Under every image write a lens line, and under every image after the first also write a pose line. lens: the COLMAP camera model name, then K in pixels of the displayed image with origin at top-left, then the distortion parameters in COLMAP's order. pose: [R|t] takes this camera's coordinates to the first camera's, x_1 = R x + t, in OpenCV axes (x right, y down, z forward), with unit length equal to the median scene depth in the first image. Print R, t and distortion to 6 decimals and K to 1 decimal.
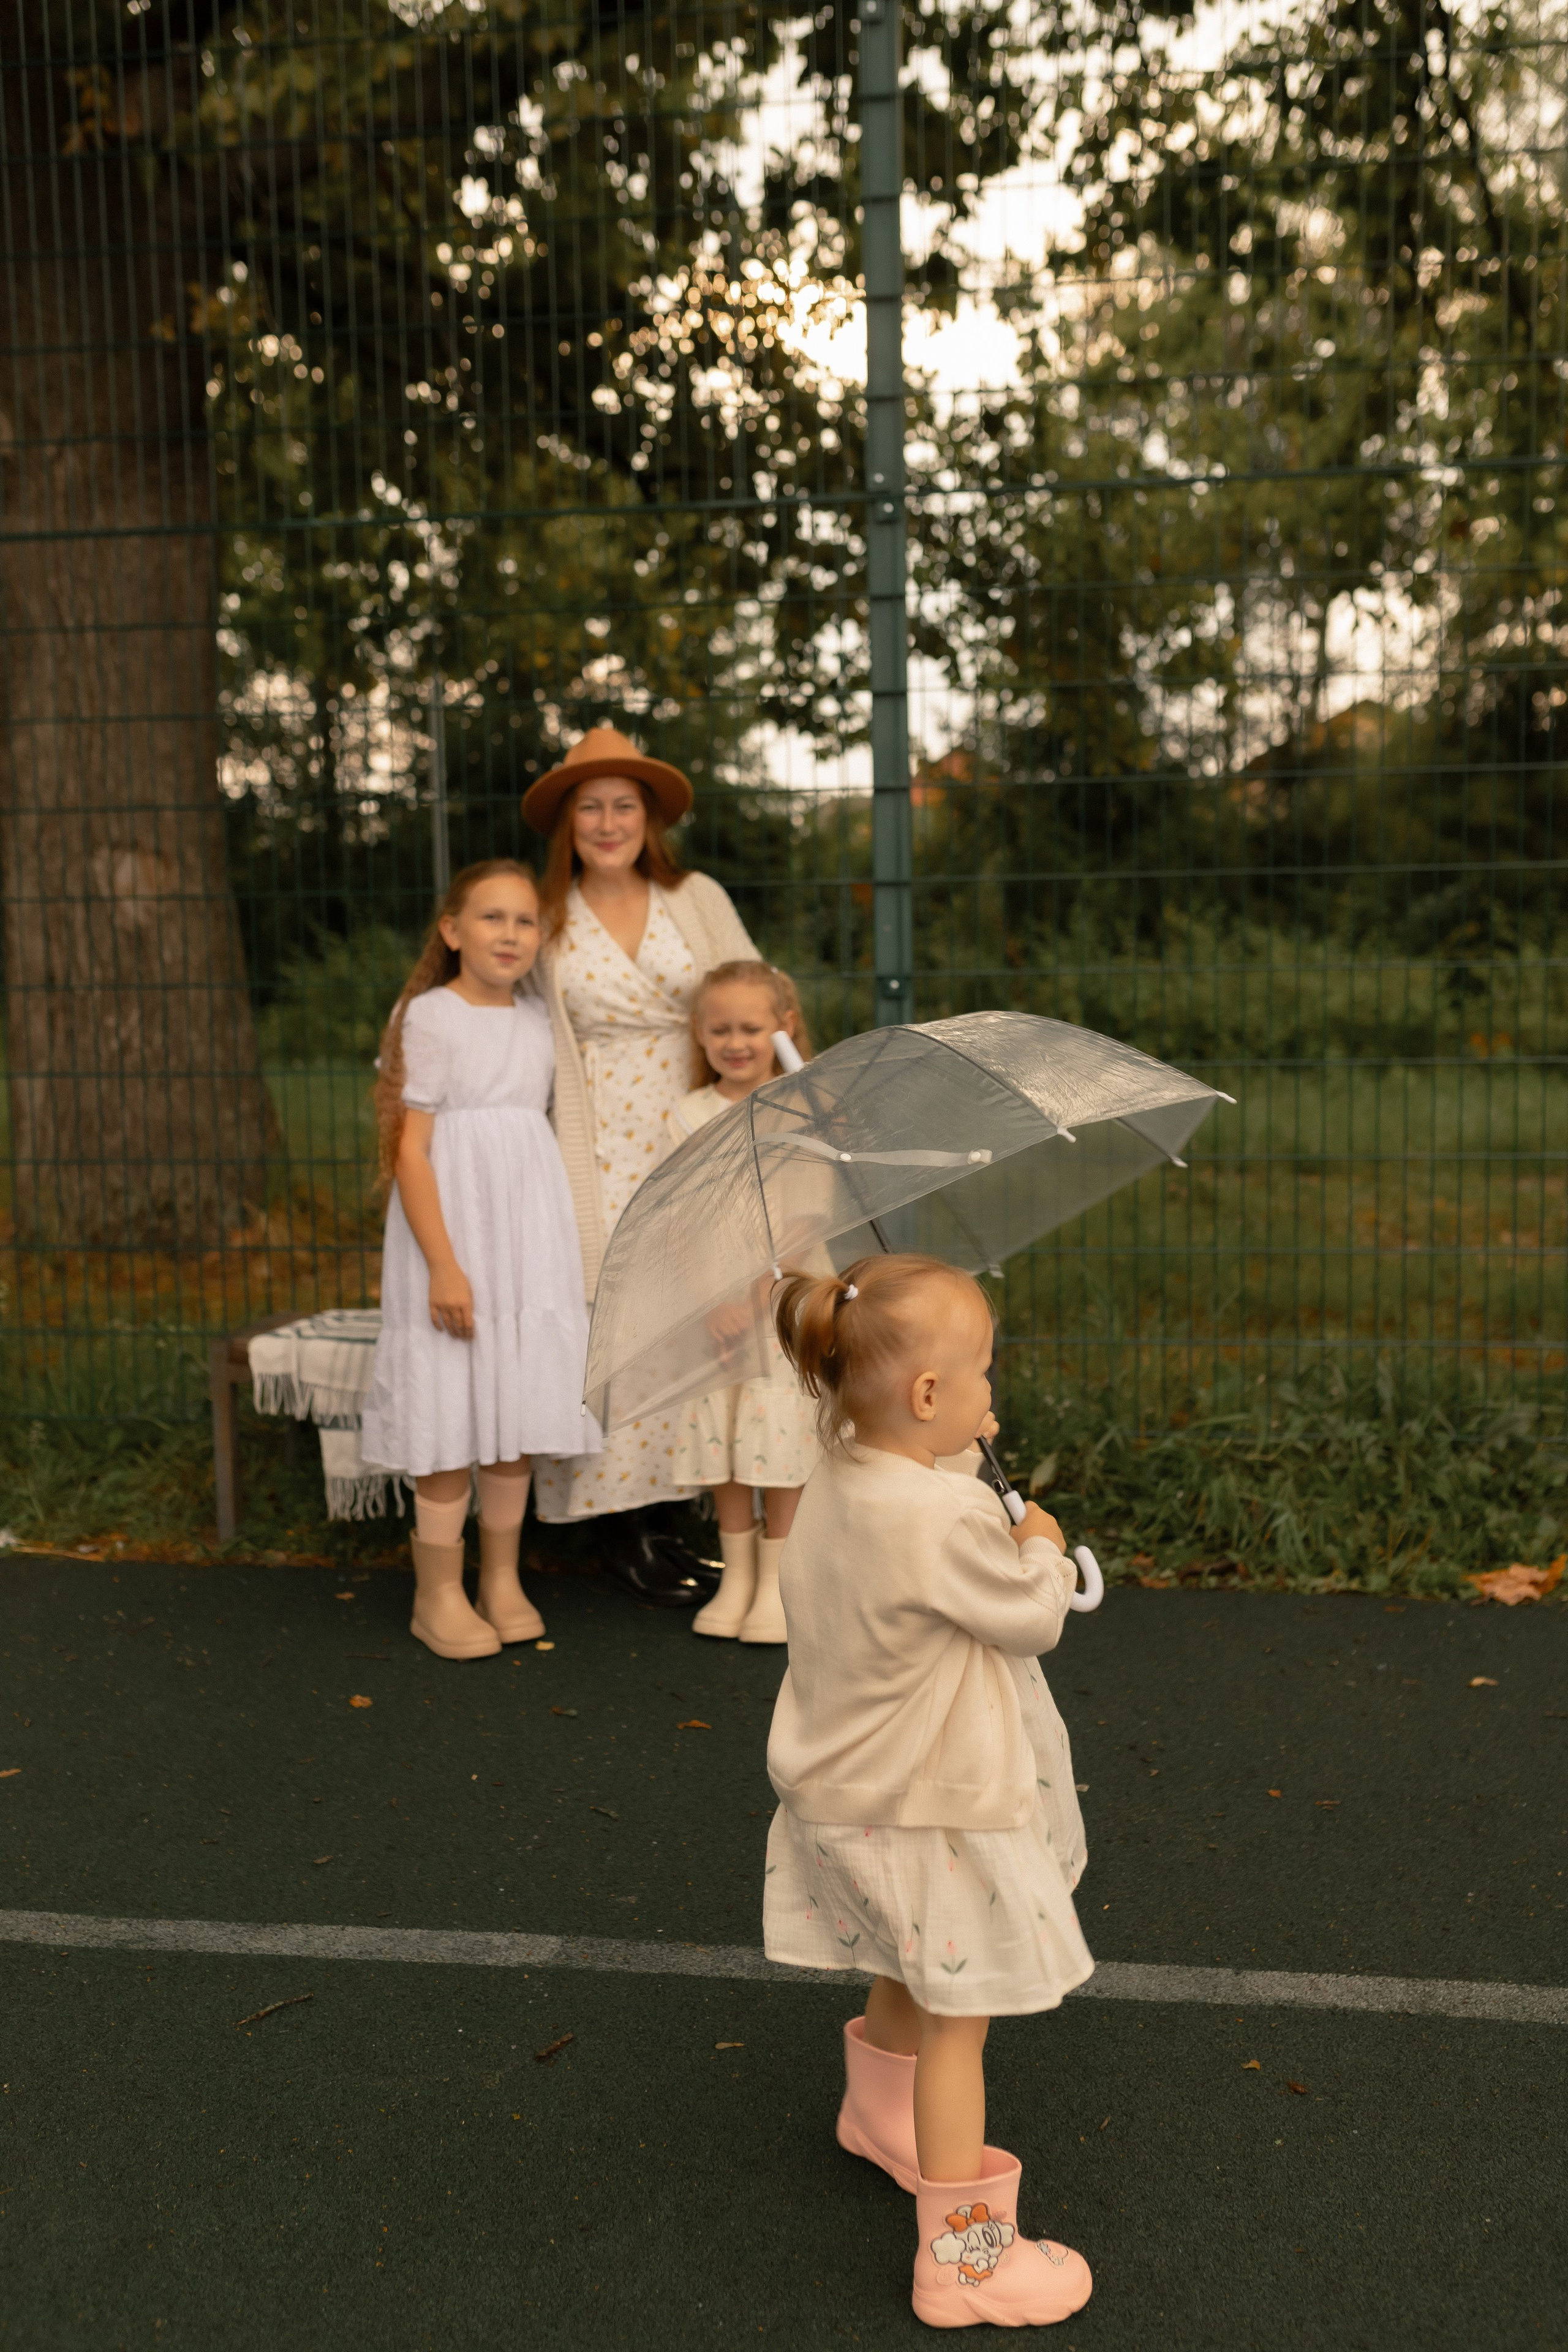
lens RADIAL K [[2226.5, 0, 780.8], [0, 2226.5, 1170.0], [0, 0, 1]] dist [-0.002610, 0.004955]
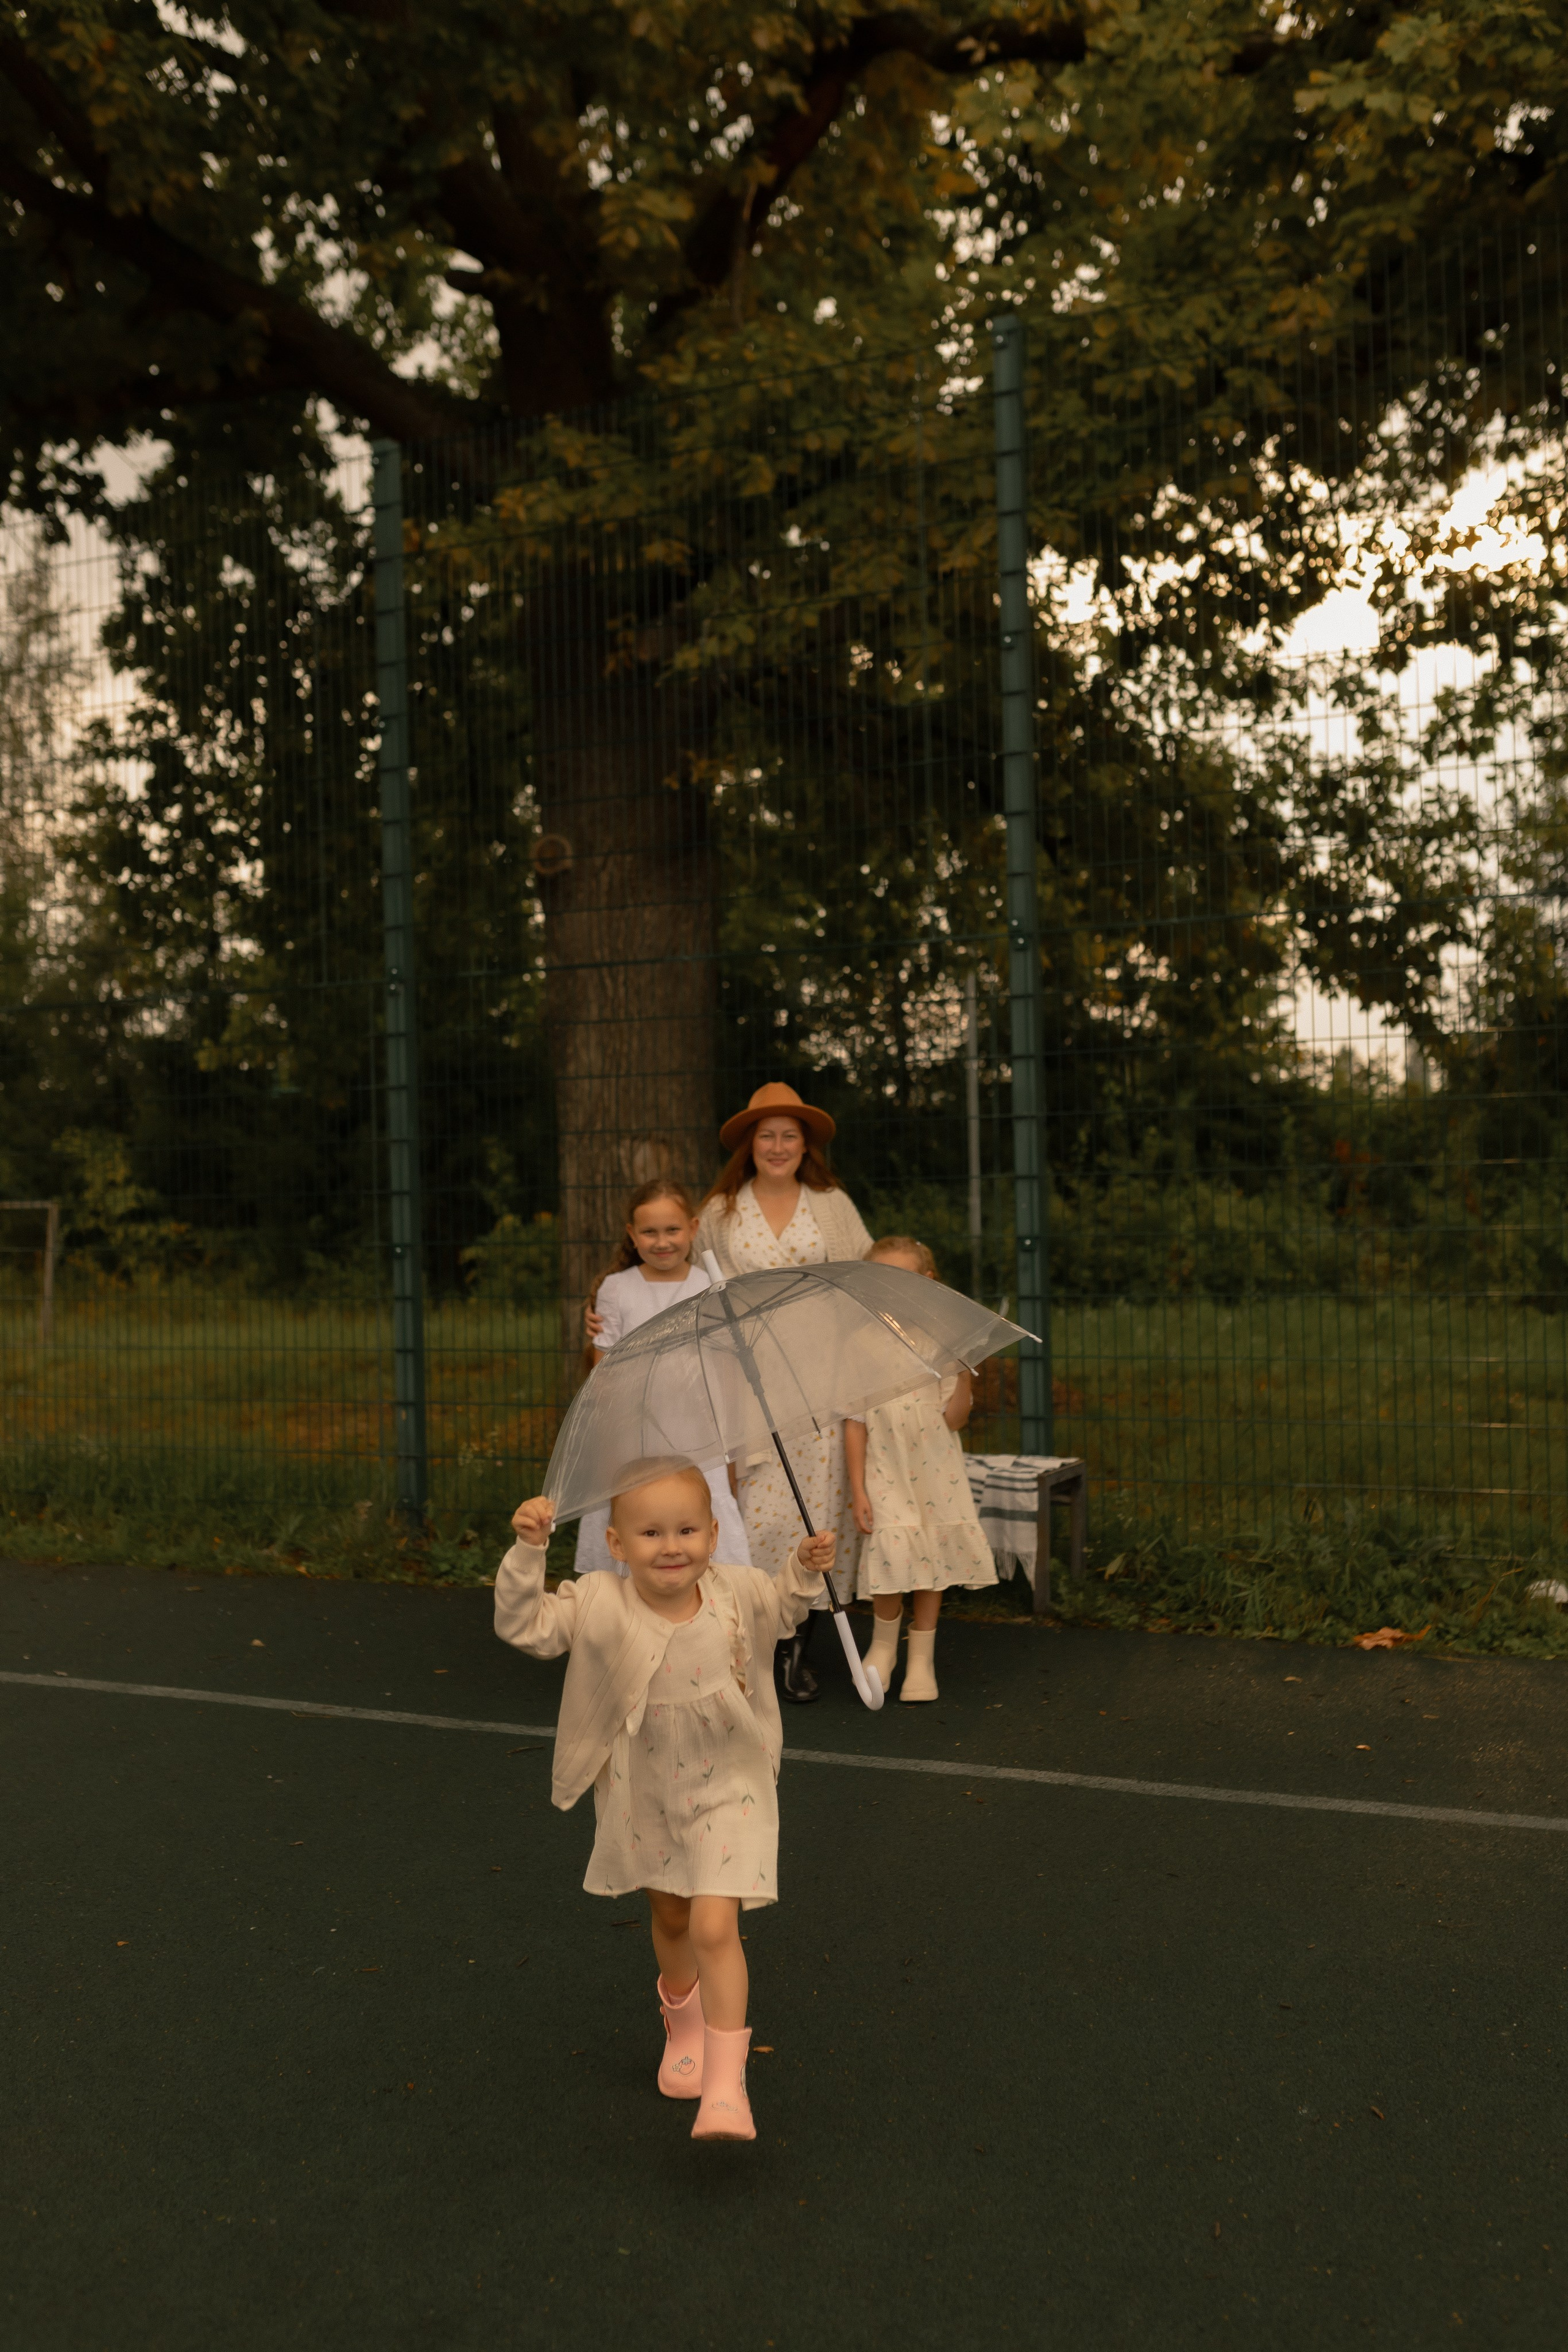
lens RADIAL K [[2200.0, 0, 783.4], [0, 2200.0, 1176.6], [0, 0, 1]] dist [0.004856, -0.003228]
pose [[0.957776, -0.005870, -0.287454, 0.172559], [-0.025464, 0.994131, -0.105146, 0.021445], [0.286384, 0.108026, 0.952005, -0.268486]]
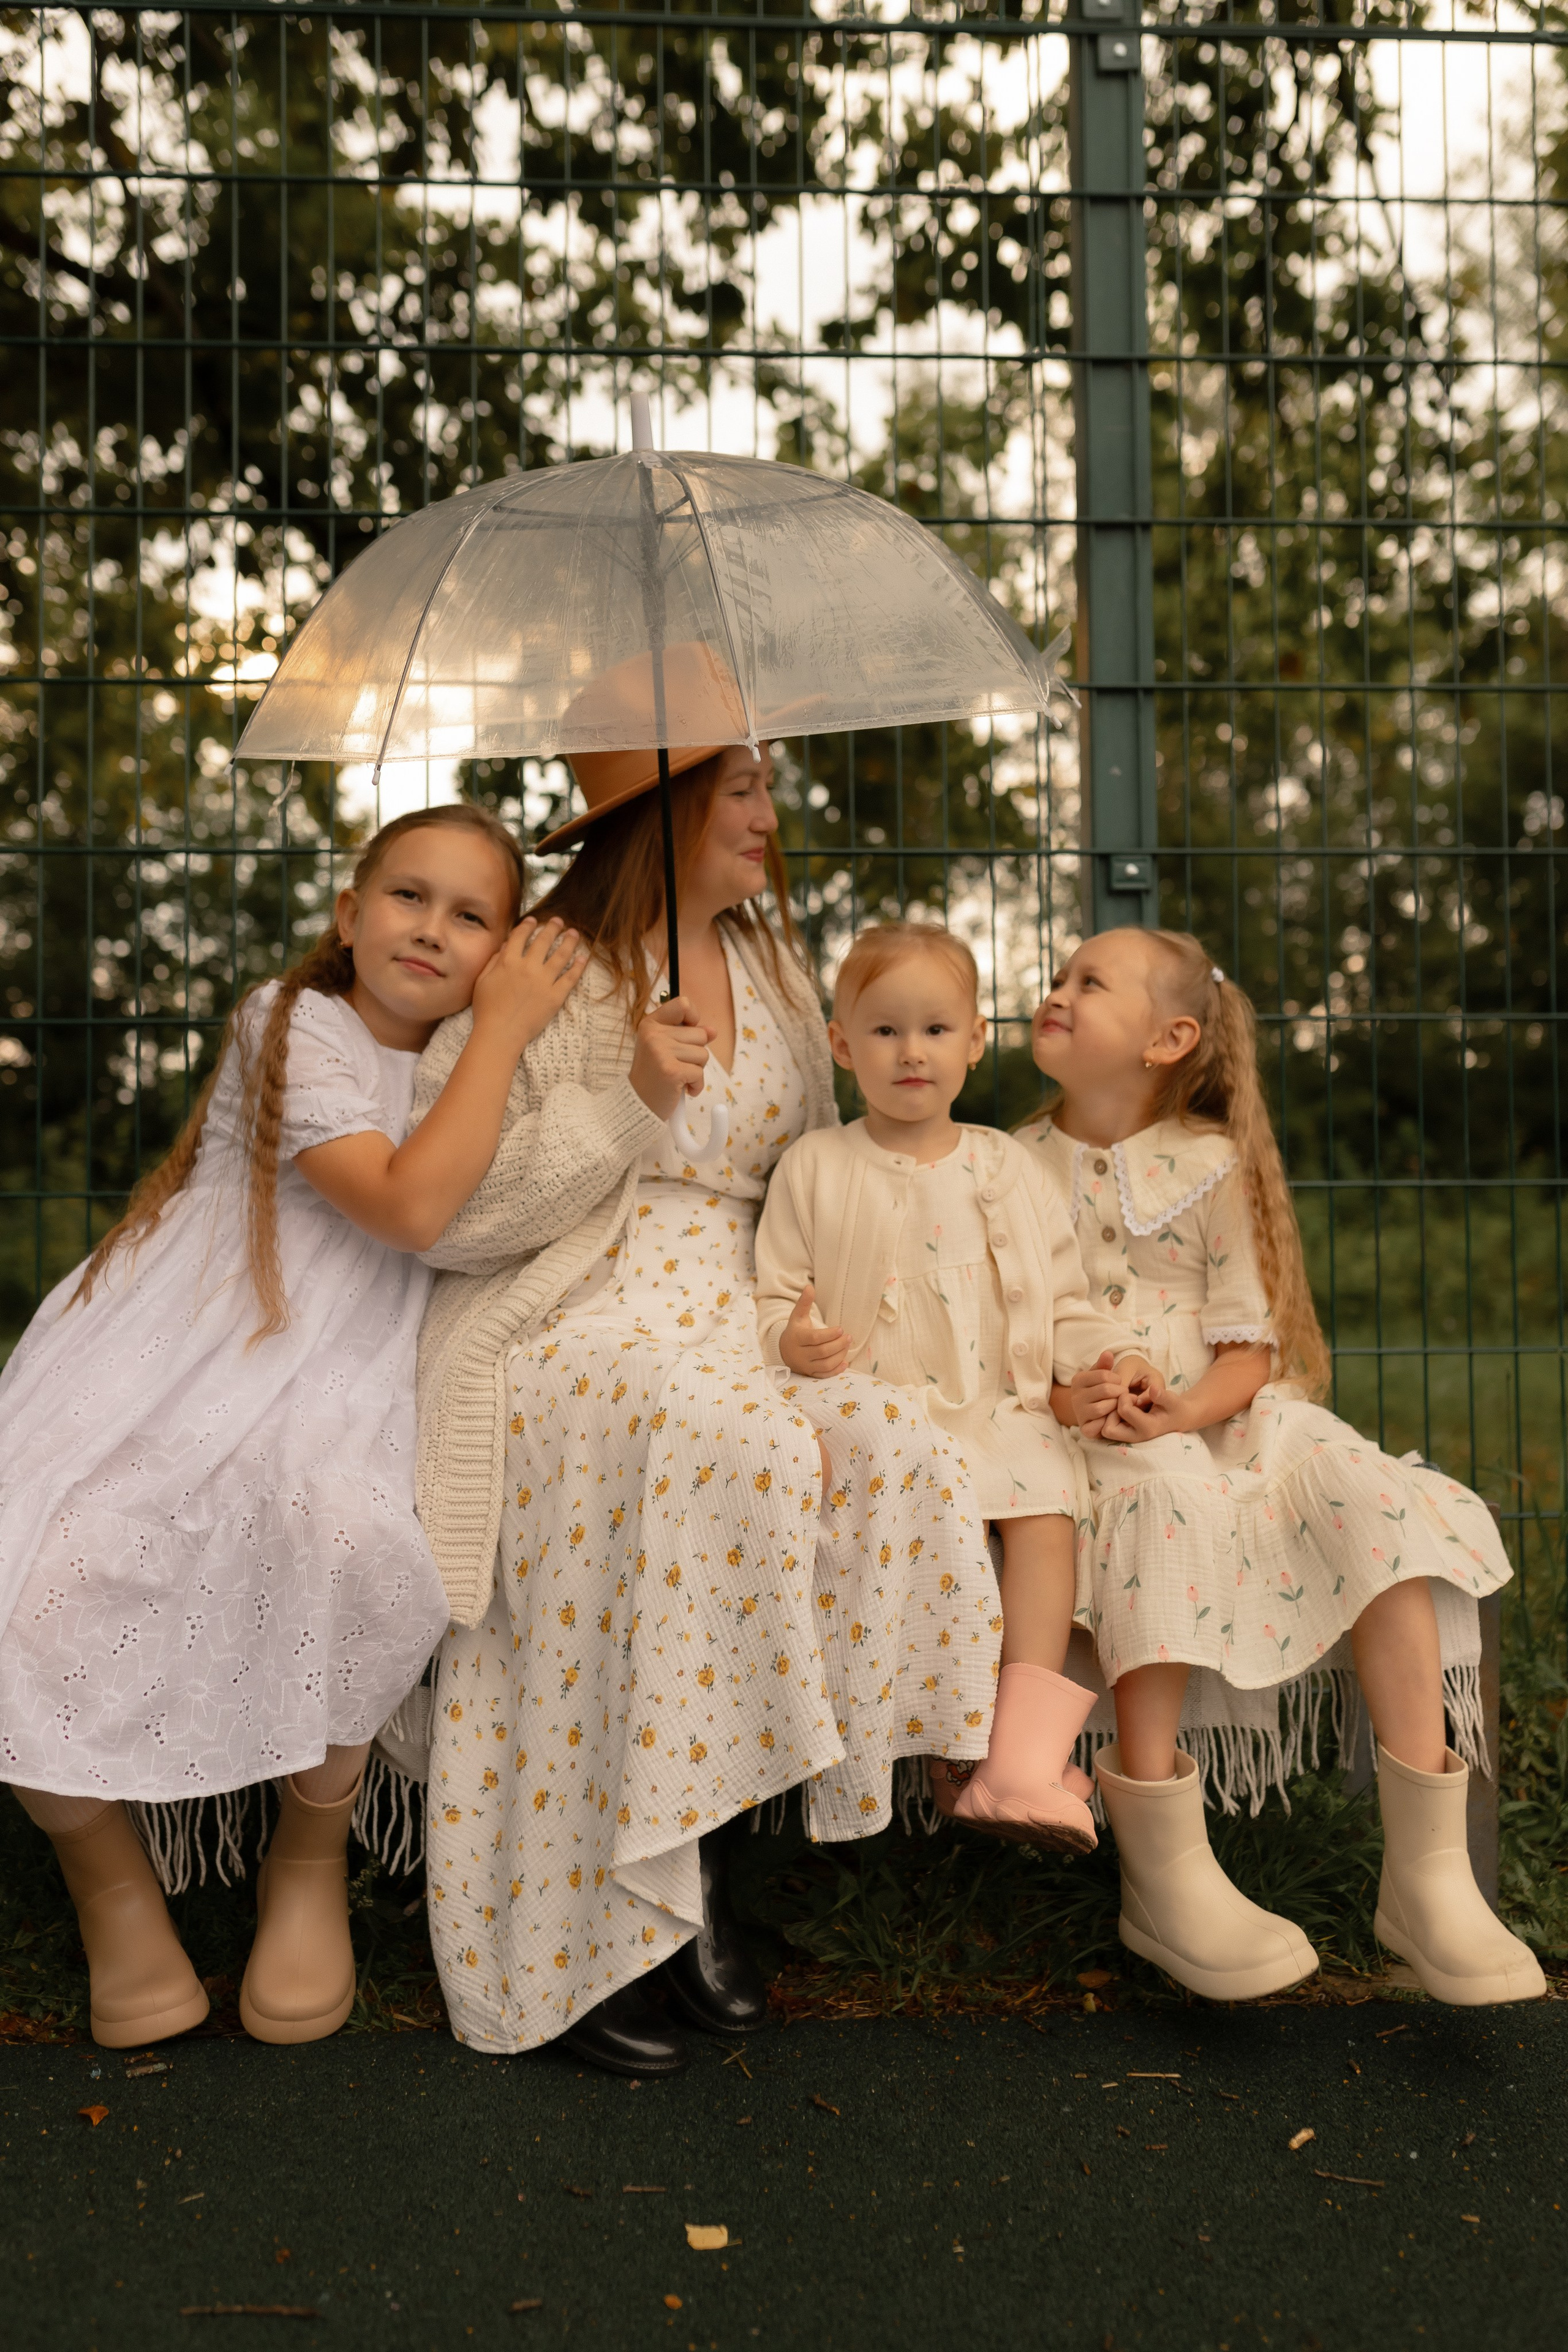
lens RADIAL K [[2238.2, 0, 774.3], [0, 2238.2, 1182.0], [0, 0, 1]] dist [-0.000165, -0.013651]
pose [[0.976969, 0.016906, 0.212709, -0.083454], [0.014064, 0.989587, -0.143247, 0.038069], [-0.212916, 0.142939, 0.966558, 0.260280]]
